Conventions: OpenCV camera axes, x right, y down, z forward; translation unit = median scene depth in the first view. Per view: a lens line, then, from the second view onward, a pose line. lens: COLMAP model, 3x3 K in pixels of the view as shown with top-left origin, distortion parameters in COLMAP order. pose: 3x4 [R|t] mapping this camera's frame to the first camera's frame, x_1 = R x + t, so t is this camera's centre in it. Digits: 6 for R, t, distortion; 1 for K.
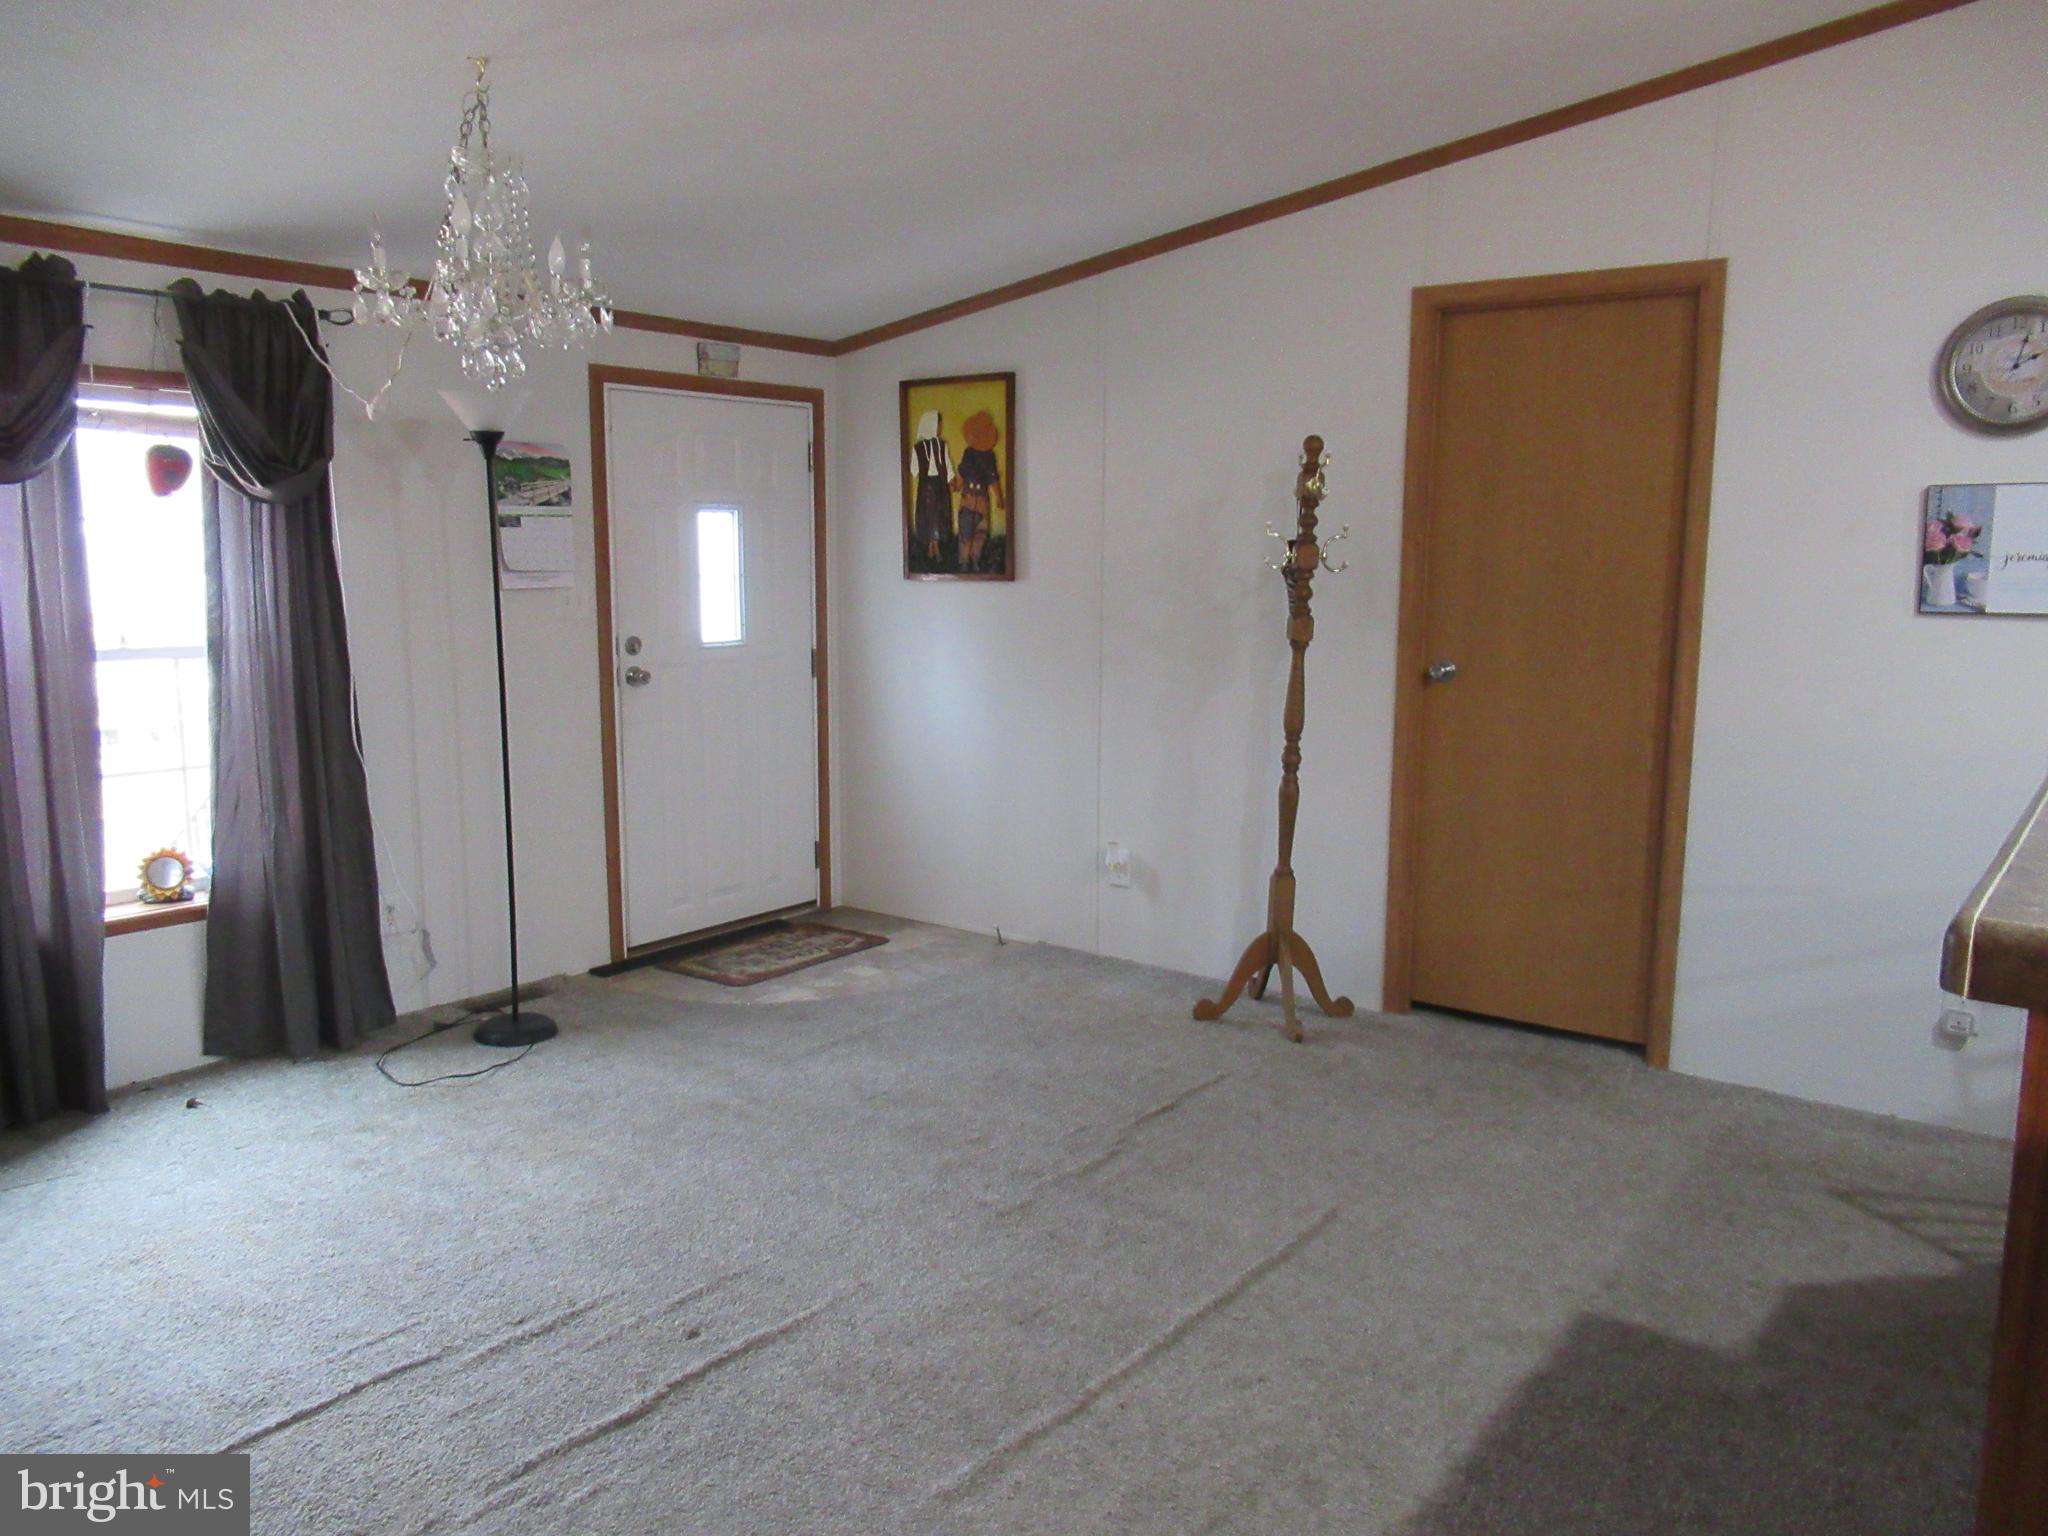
lens RADIAL K [[1524.6, 0, 1023.3], [0, 1524.6, 783.5], [0, 0, 1]] dist [-0.004959, 0.004677]
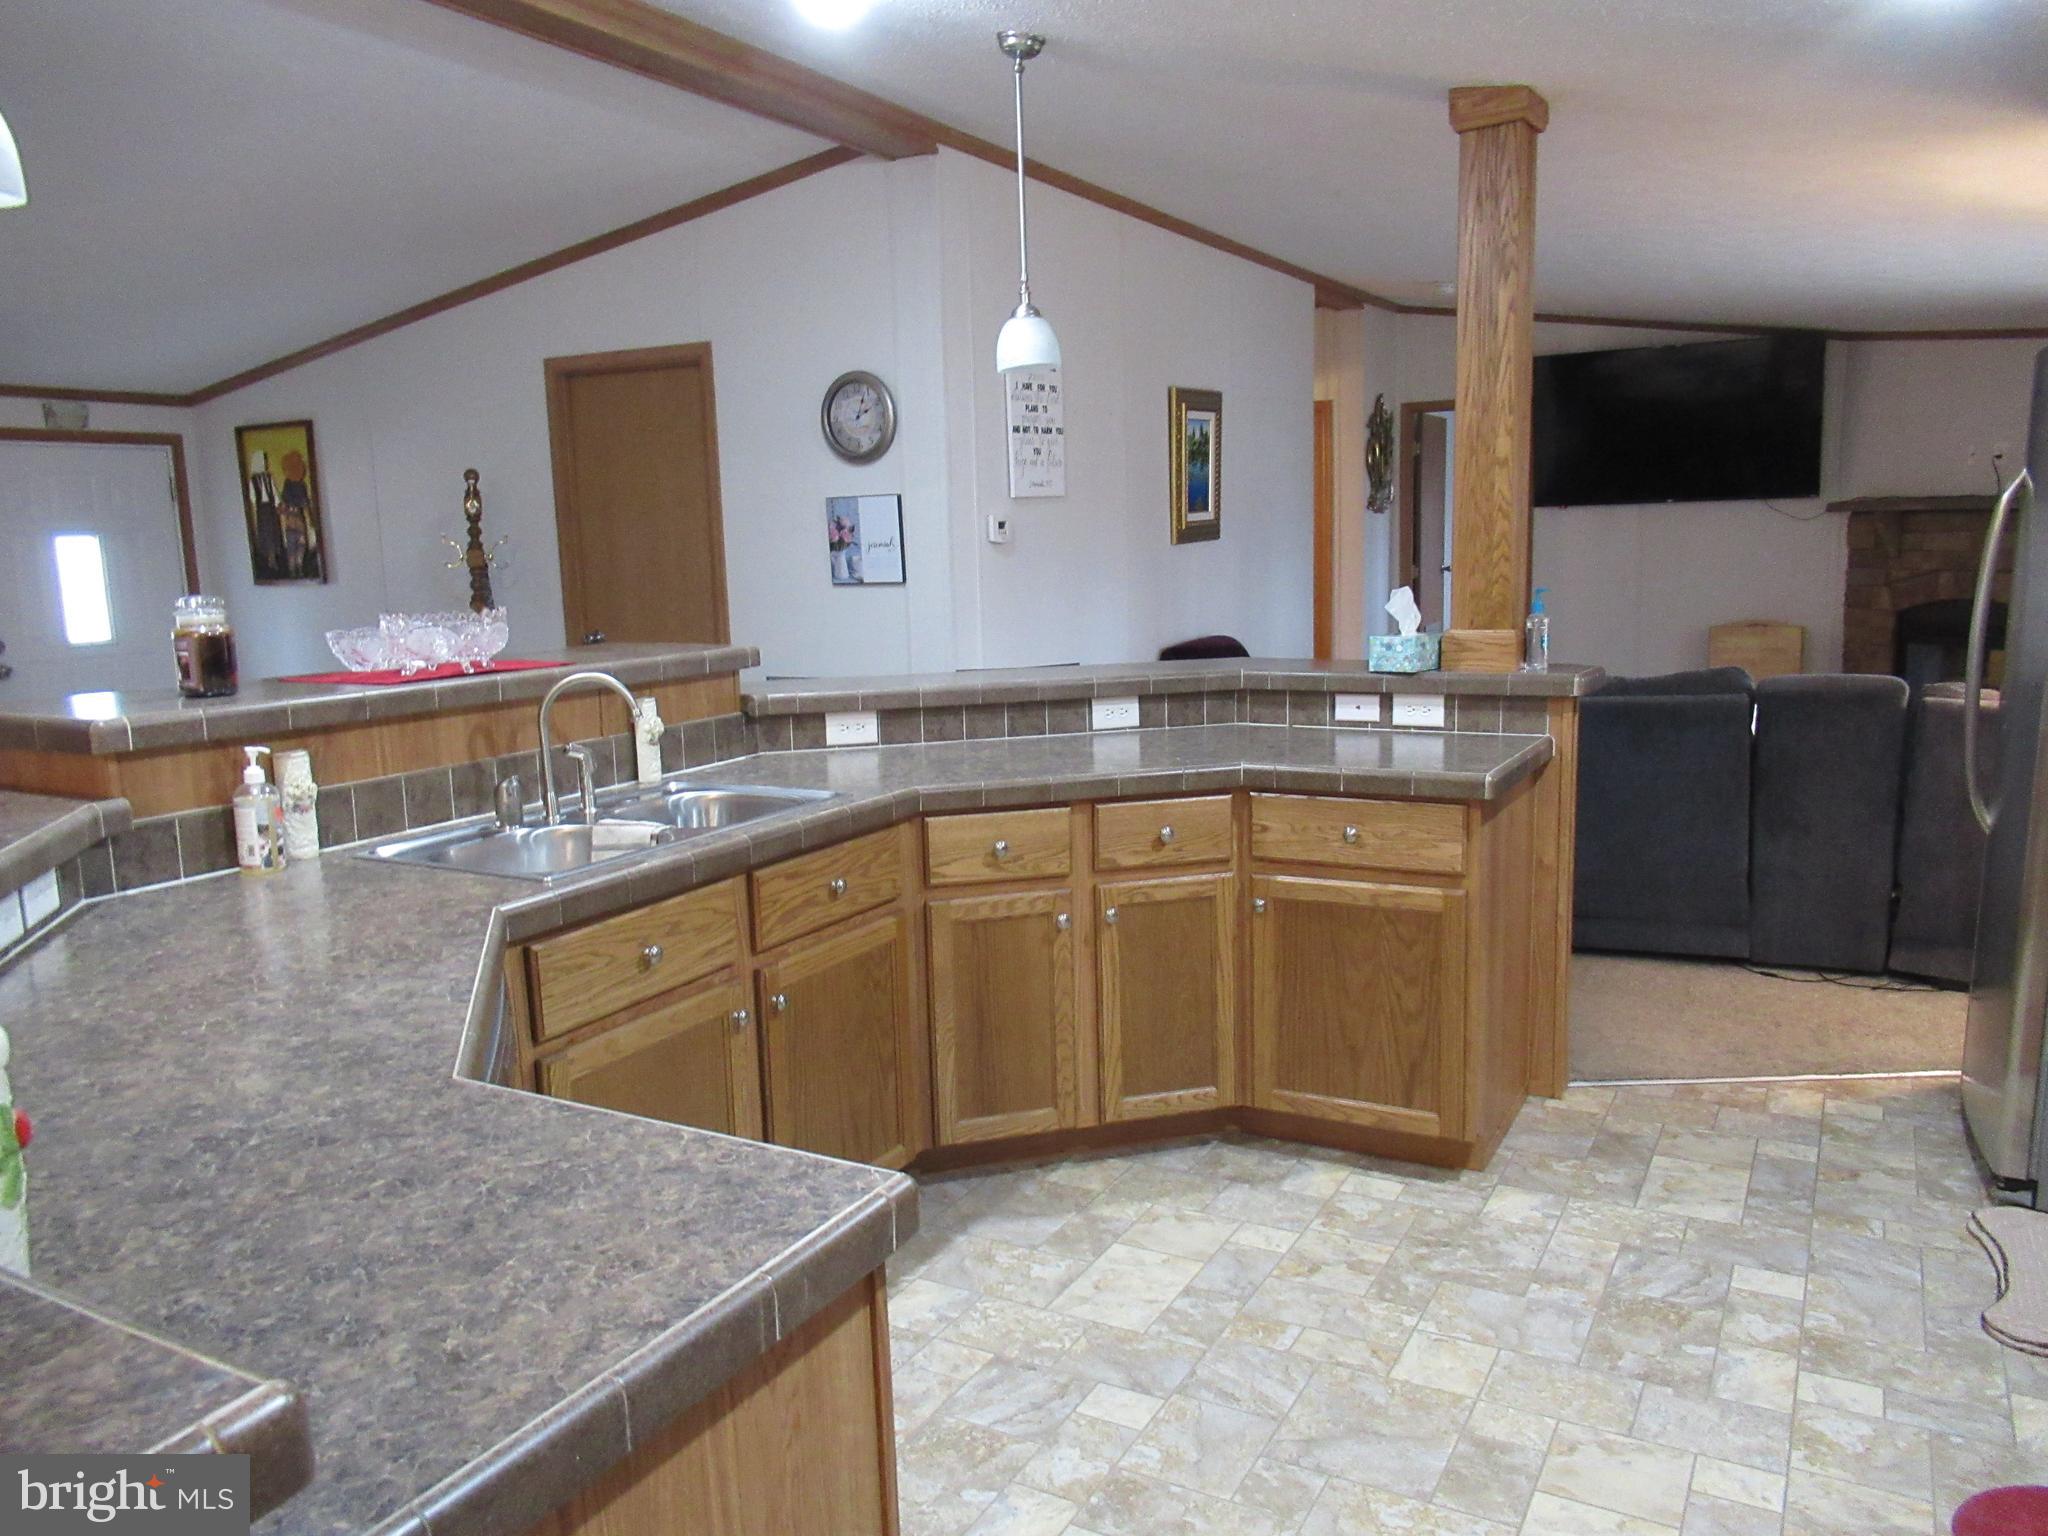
lens RADIAL K [[1524.6, 0, 1016.8], [0, 1524.6, 783.3], [0, 0, 1]] dist [-0.004959, 0.004677]
pose [[0.991221, -0.052444, 0.121370, 0.409379], [0.051728, 0.998620, 0.009038, 0.053792], [-0.121677, -0.002681, 0.992566, -0.341970]]
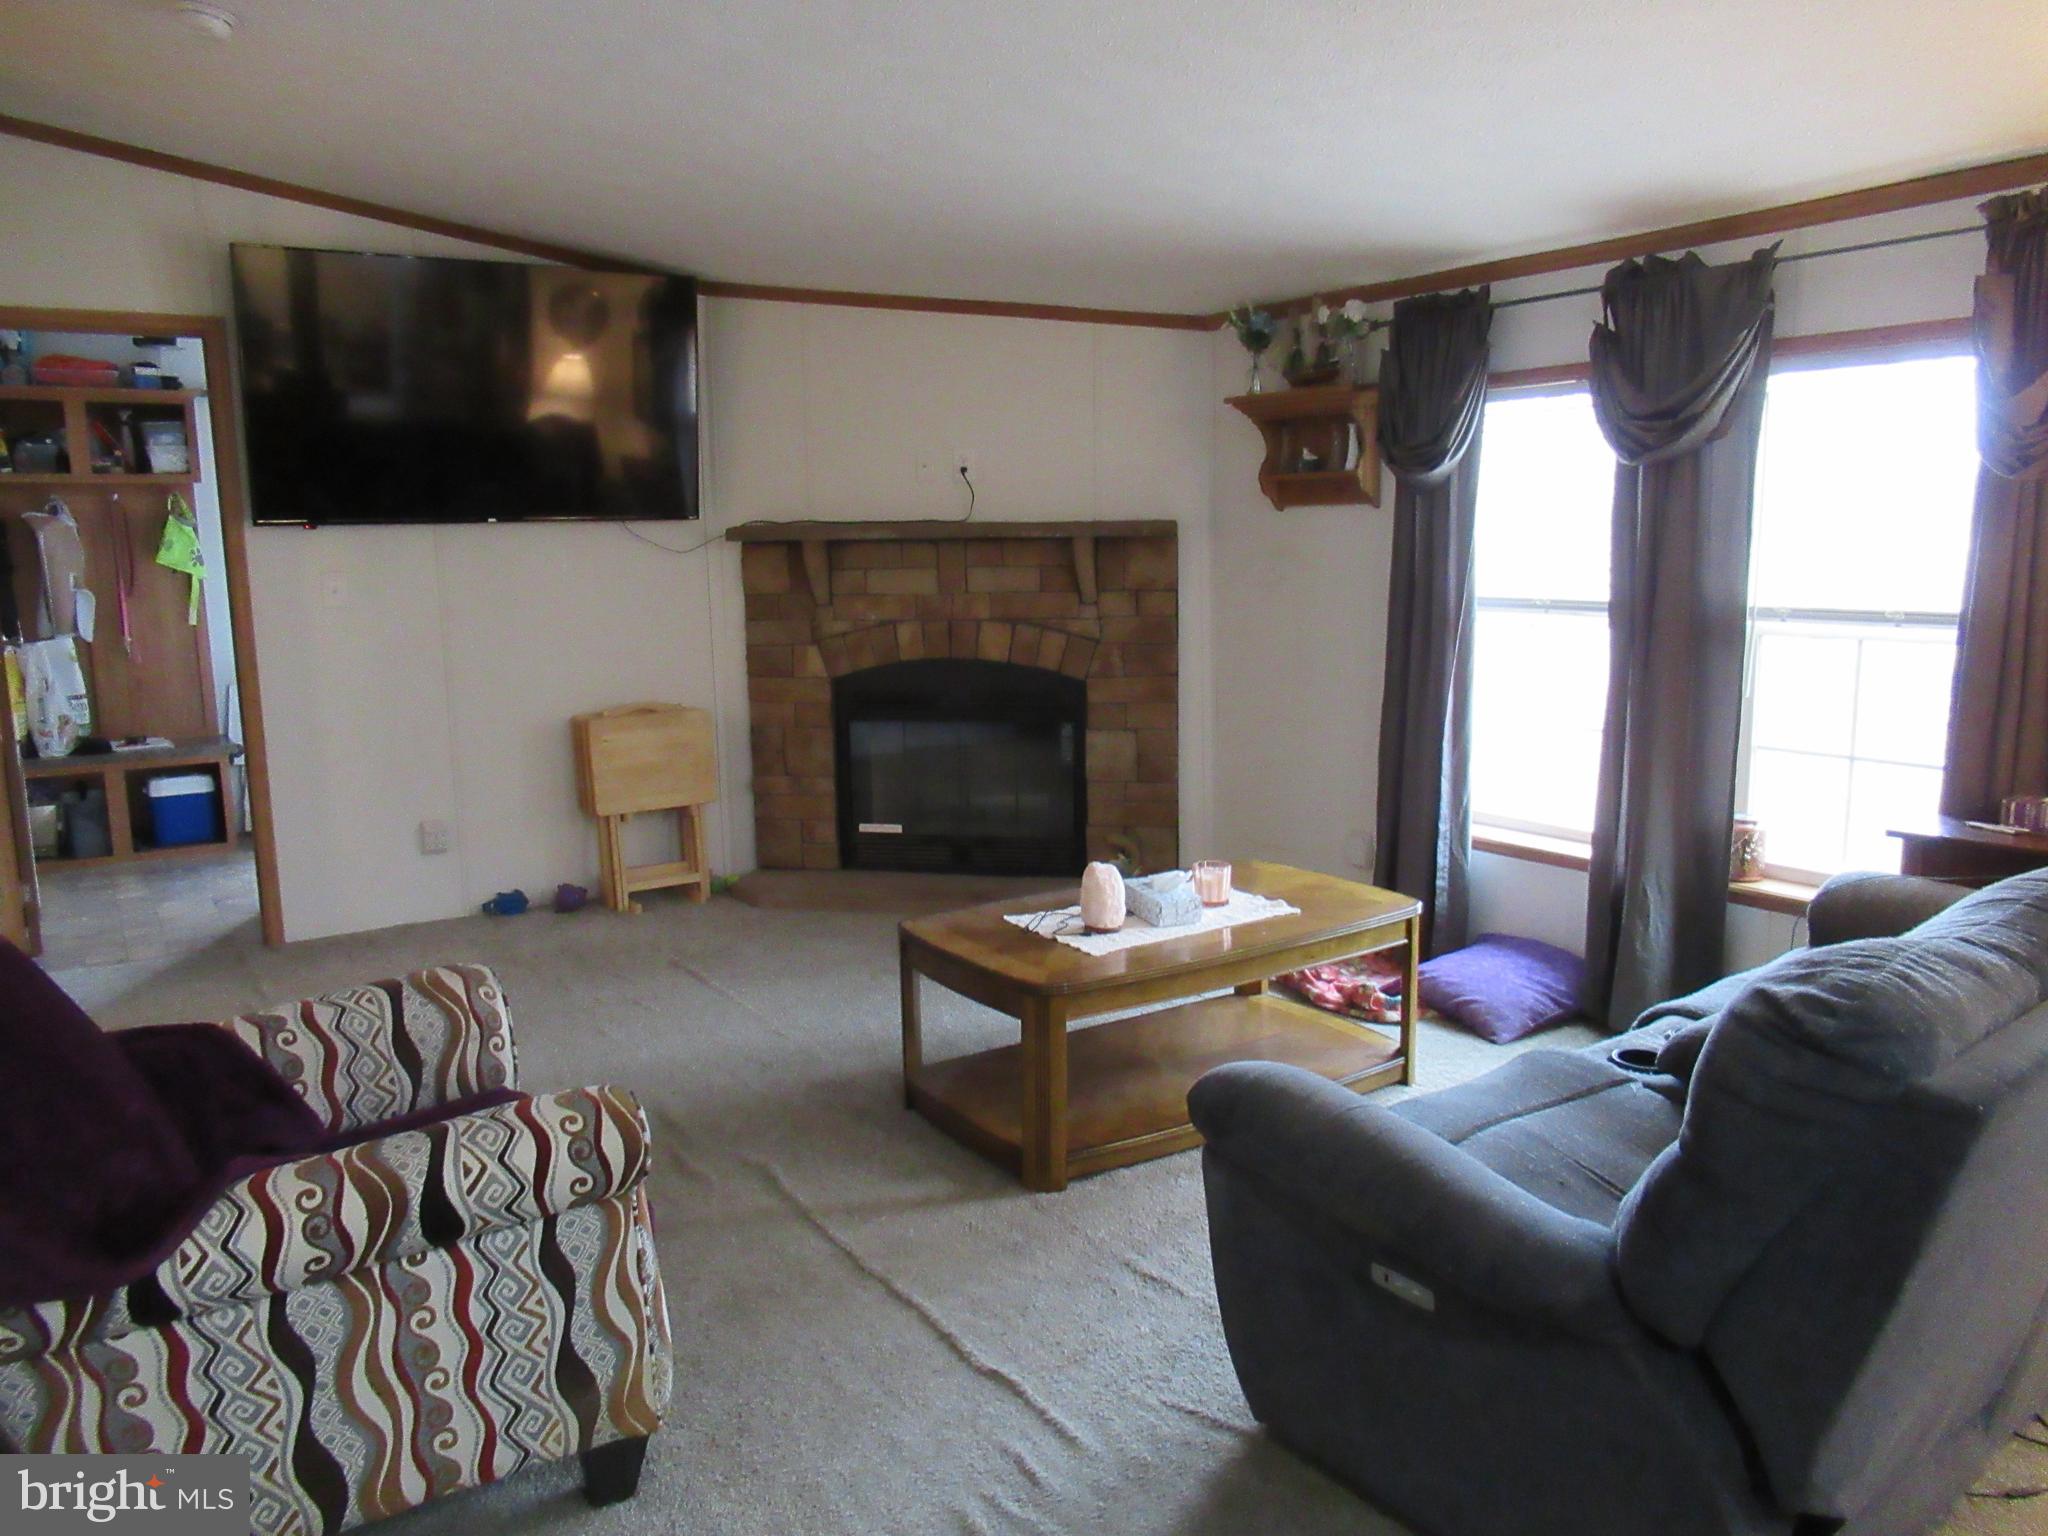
lens RADIAL K [[1524.6, 0, 1017.6], [0, 1524.6, 775.1], [0, 0, 1]] dist [-0.004959, 0.004677]
pose [[0.354131, -0.158769, 0.921620, 0.497801], [0.165486, 0.980571, 0.105337, -0.088226], [-0.920438, 0.115211, 0.373525, 0.561844]]
